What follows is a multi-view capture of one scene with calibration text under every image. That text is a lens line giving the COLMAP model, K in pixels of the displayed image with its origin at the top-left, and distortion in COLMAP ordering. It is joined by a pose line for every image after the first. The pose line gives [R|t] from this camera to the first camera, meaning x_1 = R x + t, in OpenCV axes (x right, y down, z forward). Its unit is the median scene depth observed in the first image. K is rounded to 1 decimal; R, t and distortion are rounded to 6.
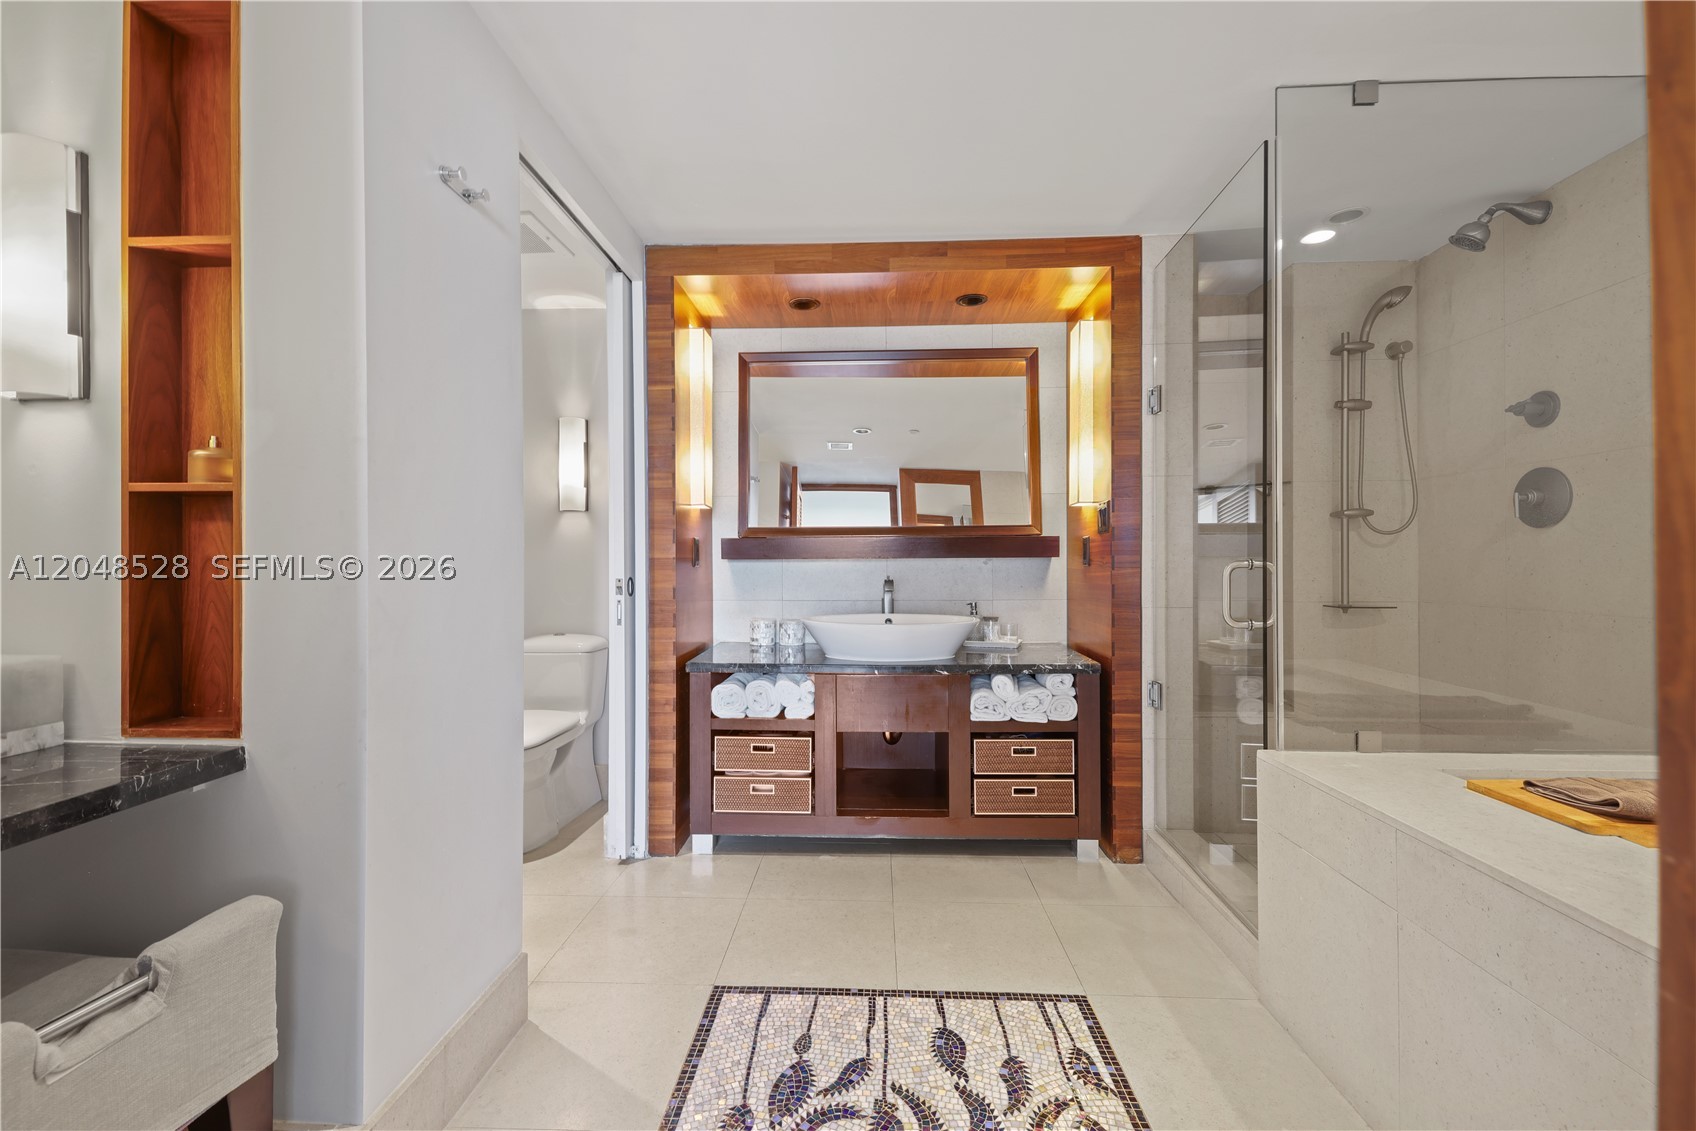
lens RADIAL K [[718.7, 0, 841.6], [0, 718.7, 560.0], [0, 0, 1]] dist [0.021692, -0.008775]
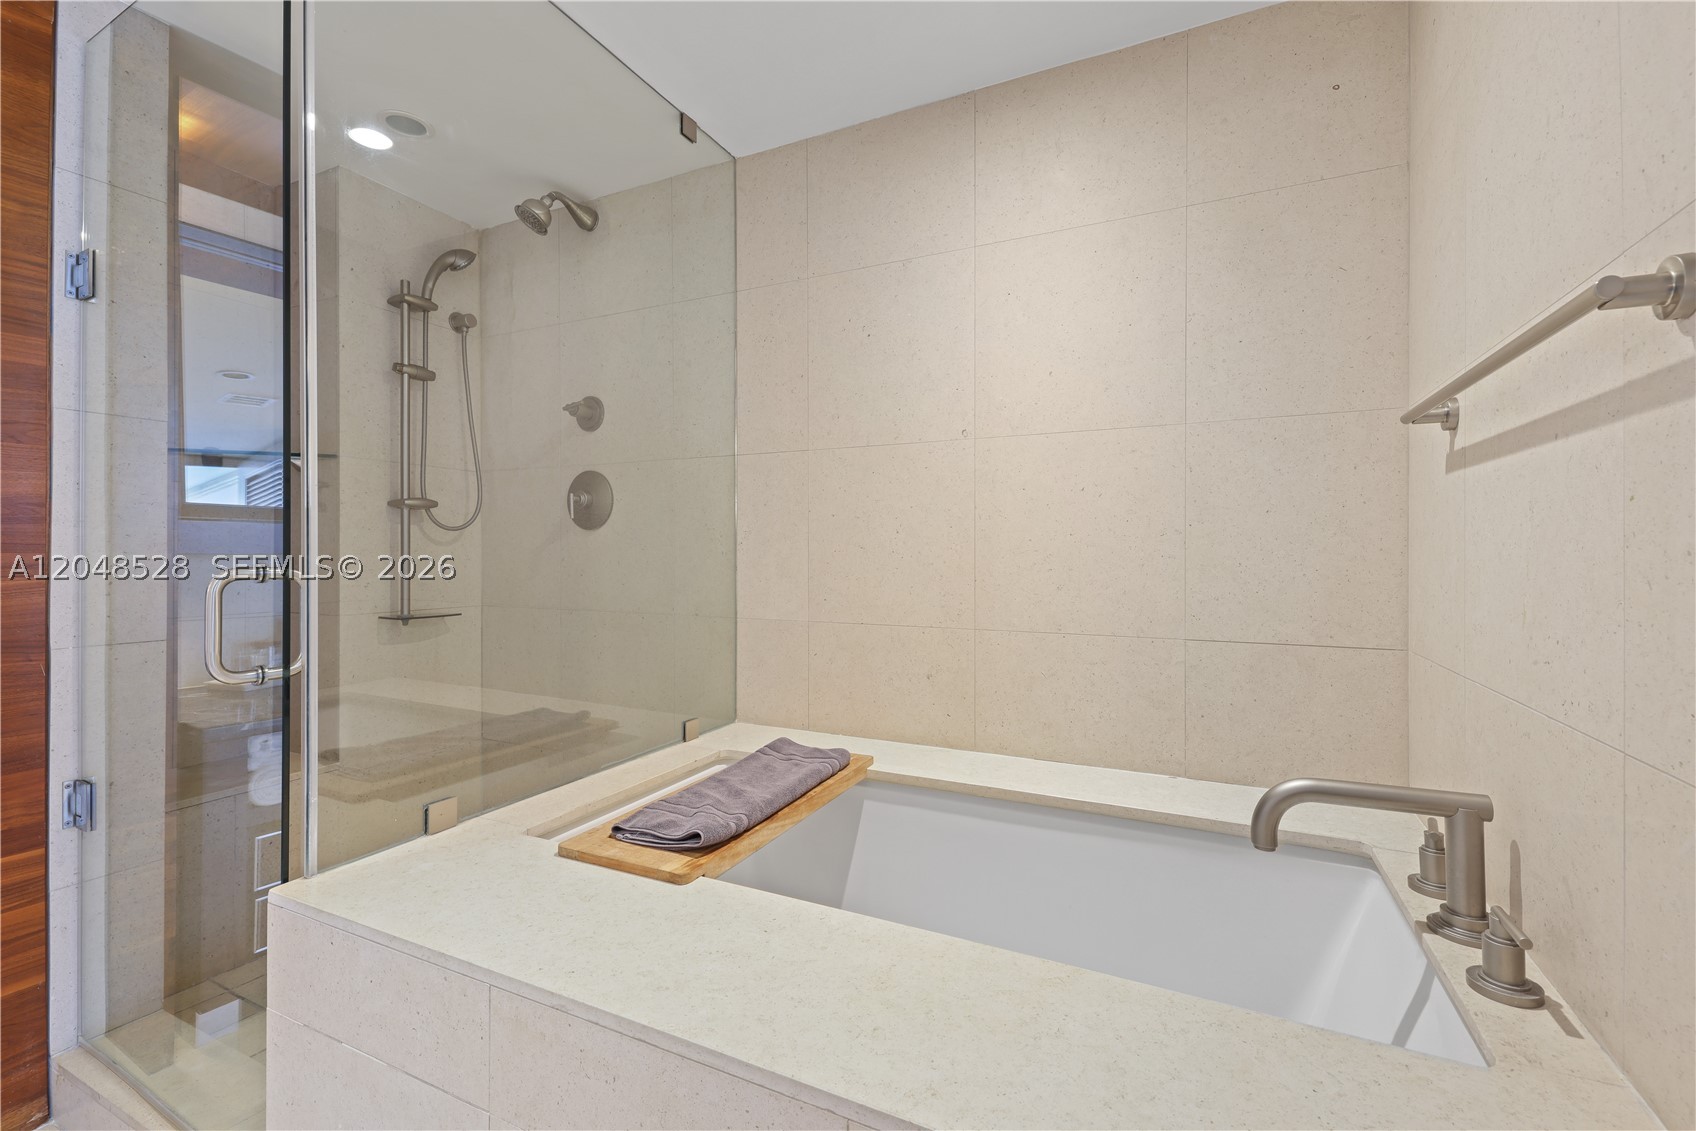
lens RADIAL K [[718.7, 0, 841.6], [0, 718.7, 560.0], [0, 0, 1]] dist [0.021692, -0.008775]
pose [[0.400678, -0.002641, 0.916215, 0.152057], [-0.007684, 0.999951, 0.006242, -0.009192], [-0.916187, -0.009541, 0.400638, 0.234483]]
